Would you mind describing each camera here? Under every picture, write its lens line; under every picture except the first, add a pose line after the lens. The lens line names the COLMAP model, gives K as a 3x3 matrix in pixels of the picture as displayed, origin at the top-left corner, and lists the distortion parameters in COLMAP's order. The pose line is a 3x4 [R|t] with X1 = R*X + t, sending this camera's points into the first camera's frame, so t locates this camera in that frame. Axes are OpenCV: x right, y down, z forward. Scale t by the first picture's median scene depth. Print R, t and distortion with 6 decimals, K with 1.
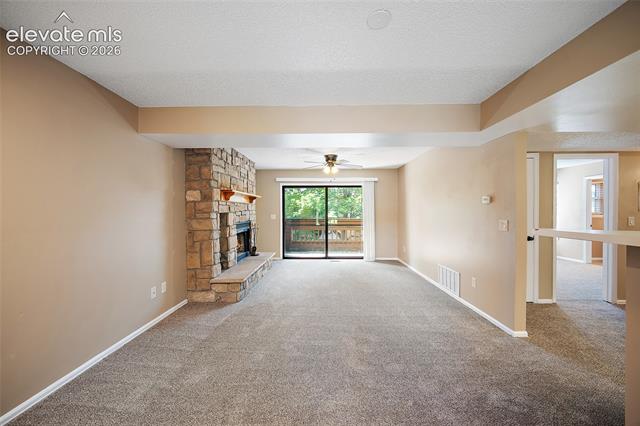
lens RADIAL K [[250.3, 0, 317.4], [0, 250.3, 215.4], [0, 0, 1]] dist [-0.001274, -0.000135]
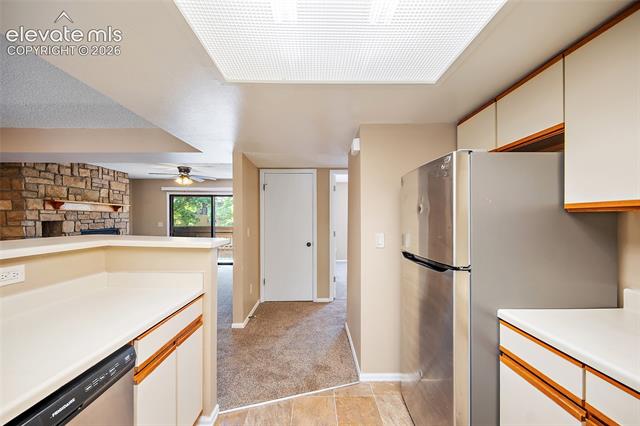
lens RADIAL K [[258.8, 0, 318.5], [0, 258.8, 220.8], [0, 0, 1]] dist [-0.001961, -0.000342]
pose [[0.999487, 0.002474, 0.031928, 0.834678], [-0.002170, 0.999952, -0.009547, -0.003410], [-0.031951, 0.009473, 0.999445, -0.166629]]
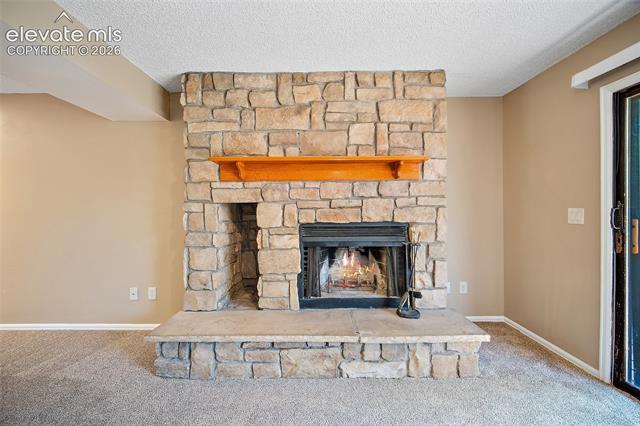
lens RADIAL K [[256.5, 0, 316.6], [0, 256.5, 210.0], [0, 0, 1]] dist [-0.004855, -0.000533]
pose [[0.017131, 0.005054, -0.999840, 0.211036], [-0.012469, 0.999911, 0.004840, -0.000067], [0.999776, 0.012384, 0.017192, 1.319278]]
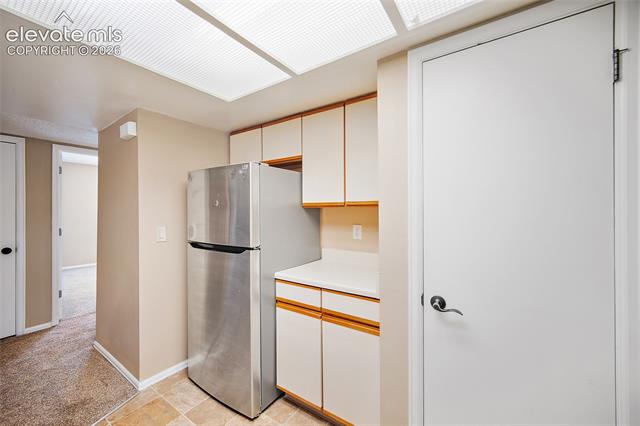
lens RADIAL K [[256.5, 0, 316.6], [0, 256.5, 210.0], [0, 0, 1]] dist [-0.004855, -0.000533]
pose [[0.546354, 0.004624, 0.837541, 0.702175], [0.013438, 0.999808, -0.014286, -0.004952], [-0.837446, 0.019060, 0.546187, -0.177715]]
